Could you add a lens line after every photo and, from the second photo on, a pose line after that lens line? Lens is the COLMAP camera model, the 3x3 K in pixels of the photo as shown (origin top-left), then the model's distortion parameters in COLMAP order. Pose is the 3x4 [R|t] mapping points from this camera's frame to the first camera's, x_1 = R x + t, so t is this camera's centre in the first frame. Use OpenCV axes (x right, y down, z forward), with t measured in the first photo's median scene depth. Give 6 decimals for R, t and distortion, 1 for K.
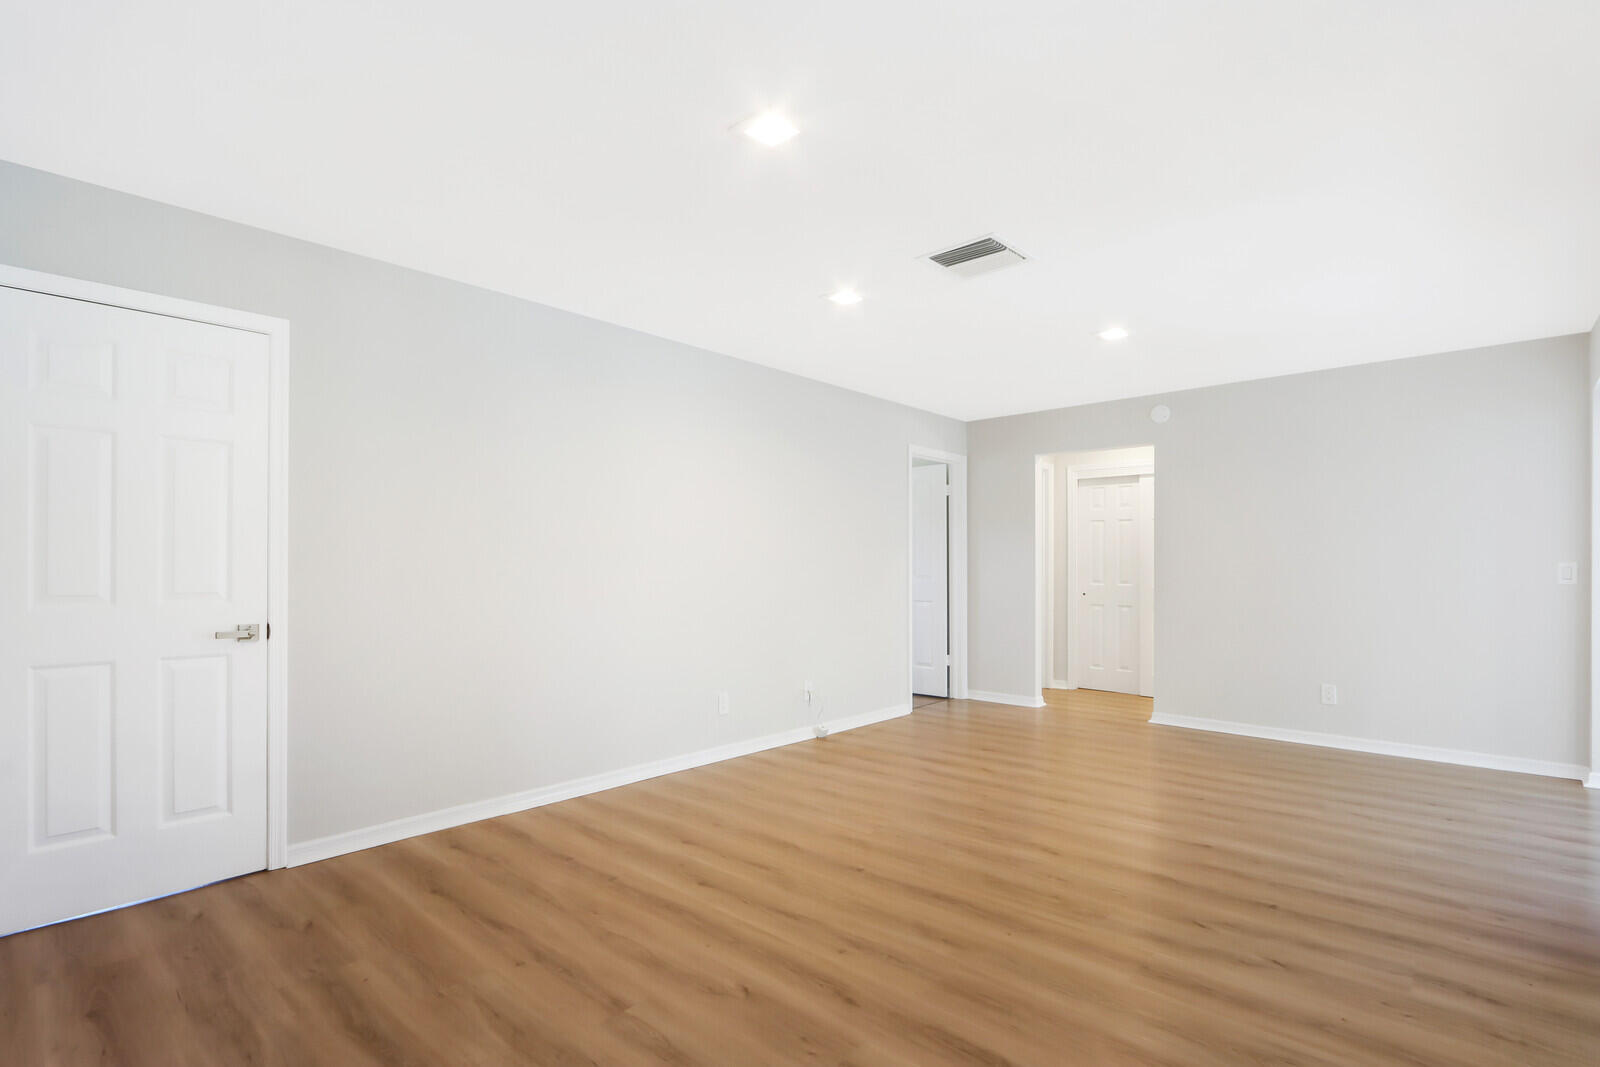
lens RADIAL K [[760.9, 0, 786.3], [0, 760.9, 563.9], [0, 0, 1]] dist [-0.015137, -0.000066]
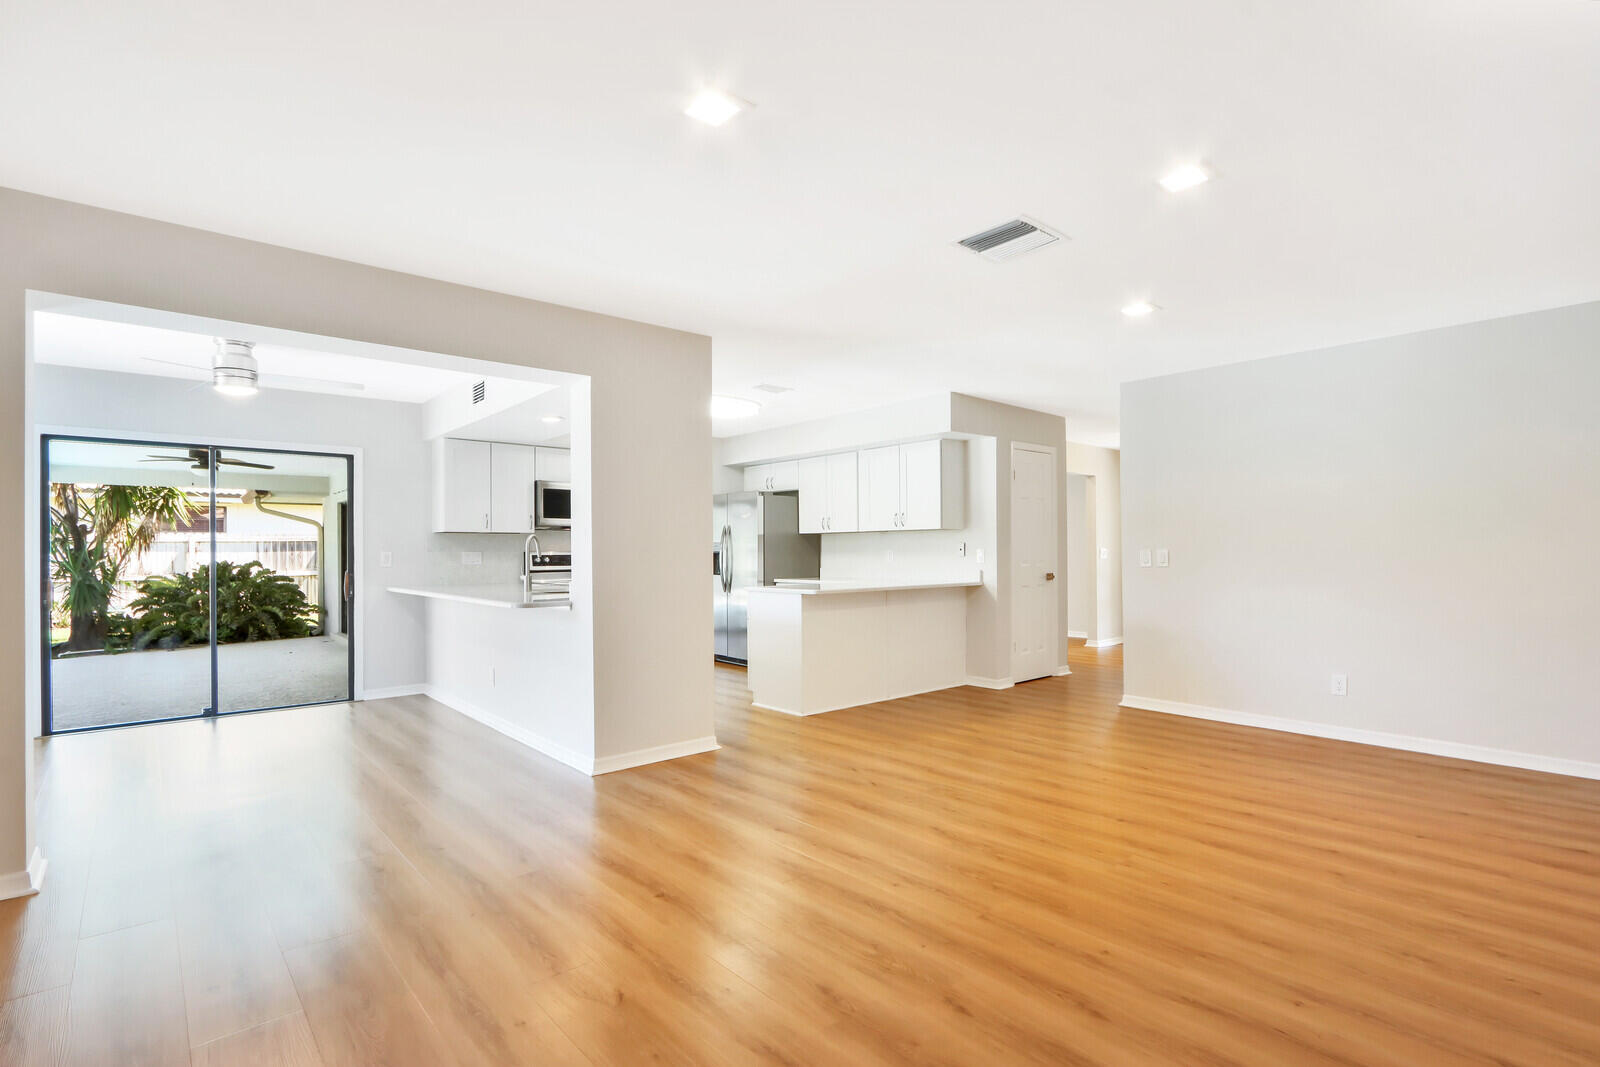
lens RADIAL K [[769.8, 0, 793.2], [0, 769.8, 546.2], [0, 0, 1]] dist [-0.021265, -0.000036]
pose [[-0.995081, 0.003544, 0.098999, 0.434511], [0.002209, 0.999905, -0.013591, 0.009196], [-0.099038, -0.013305, -0.994995, 2.029052]]
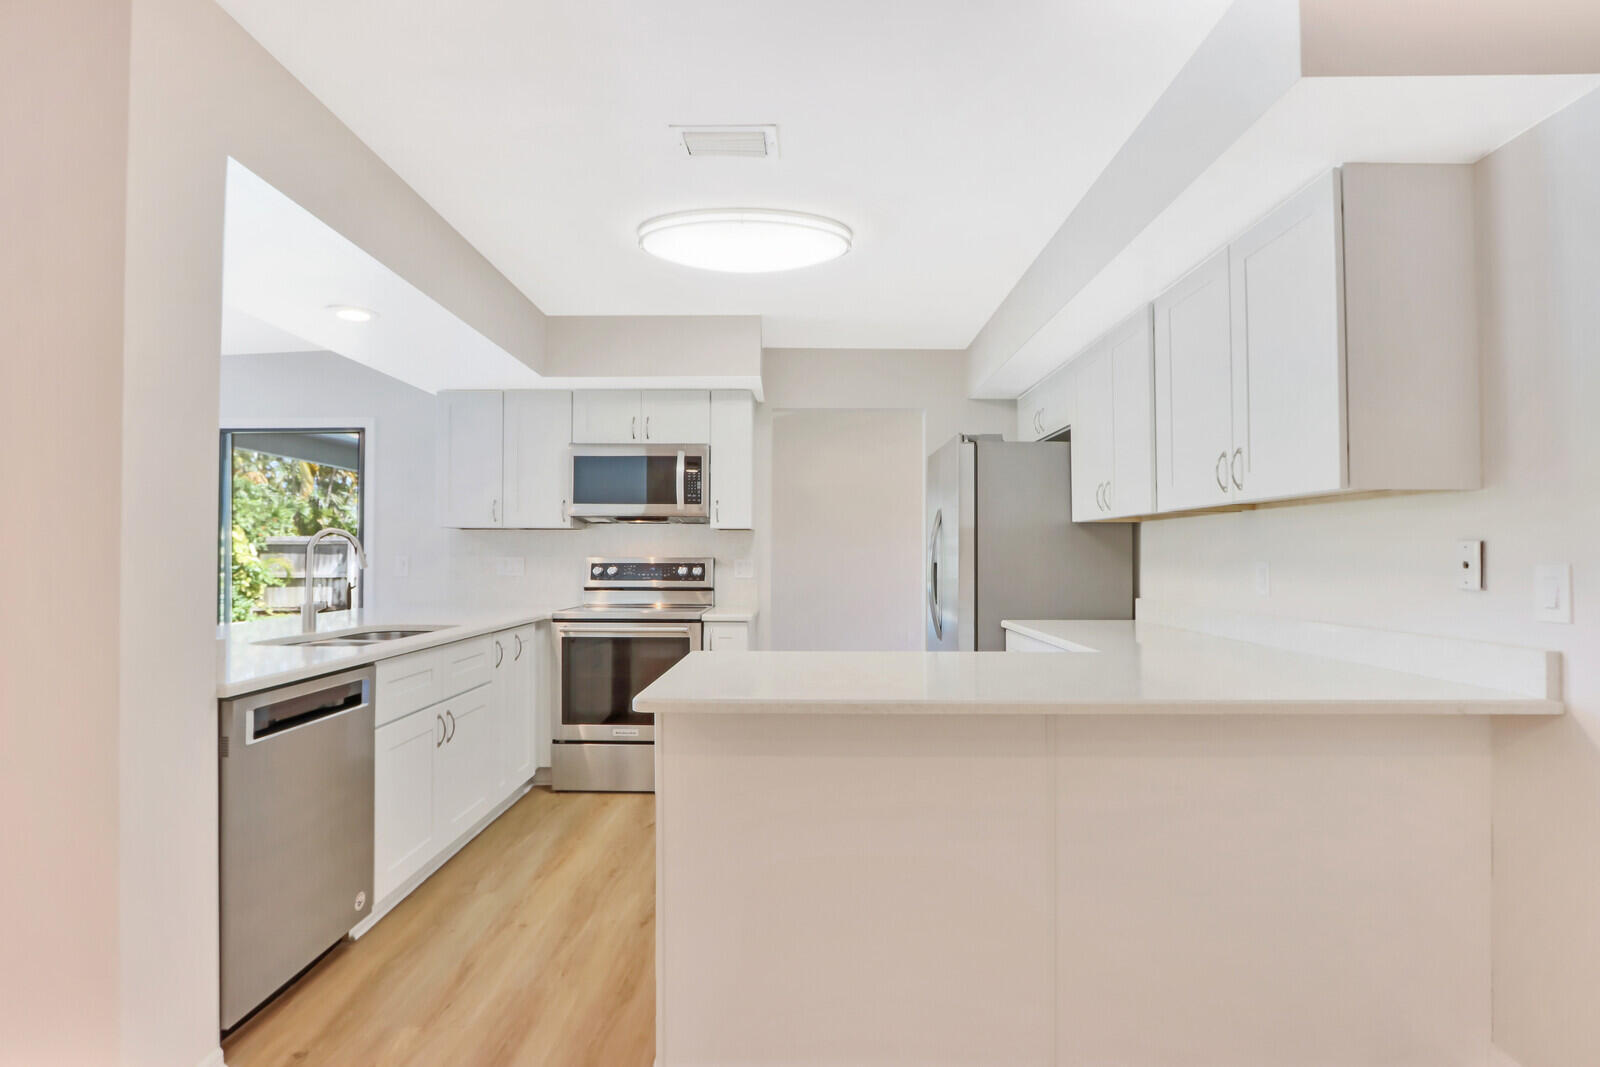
lens RADIAL K [[769.8, 0, 793.2], [0, 769.8, 546.2], [0, 0, 1]] dist [-0.021265, -0.000036]
pose [[-0.674607, 0.003548, 0.738168, 0.111752], [-0.007440, 0.999905, -0.011606, -0.013512], [-0.738139, -0.013322, -0.674517, 0.595232]]
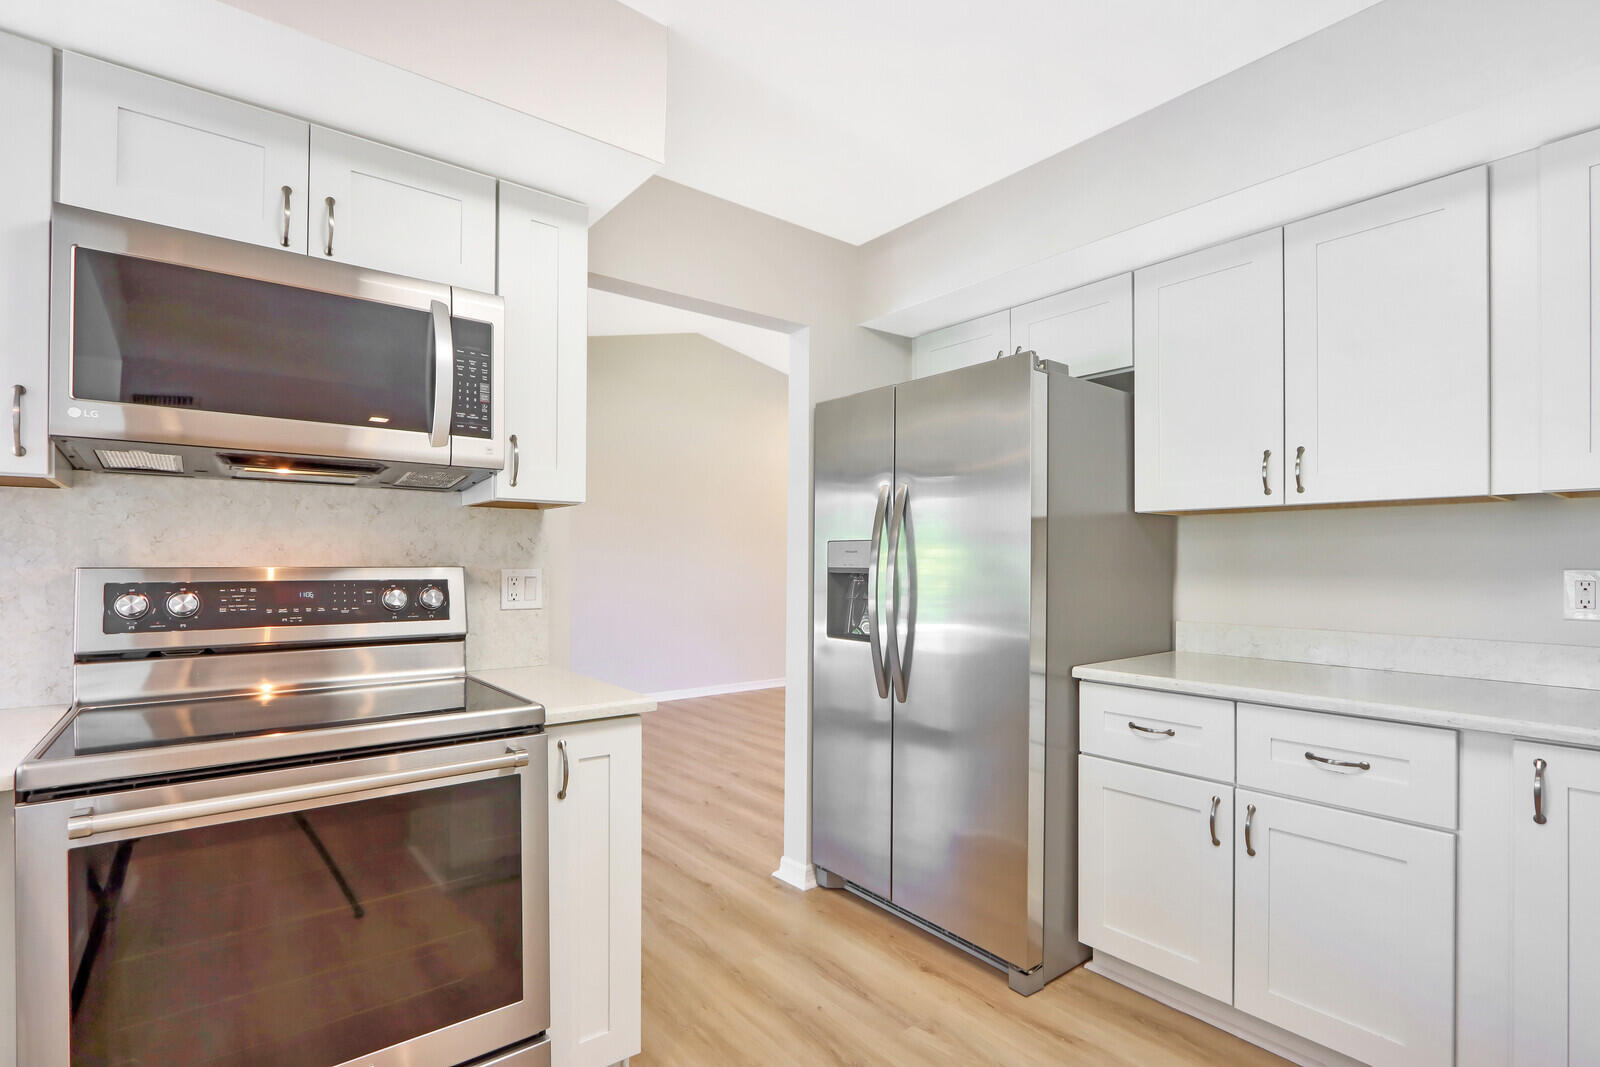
lens RADIAL K [[755.0, 0, 774.7], [0, 755.0, 557.4], [0, 0, 1]] dist [-0.007560, 0.000183]
pose [[-0.986626, -0.002128, 0.162989, 0.896422], [-0.004021, 0.999928, -0.011282, -0.009561], [-0.162953, -0.011786, -0.986563, 0.320804]]
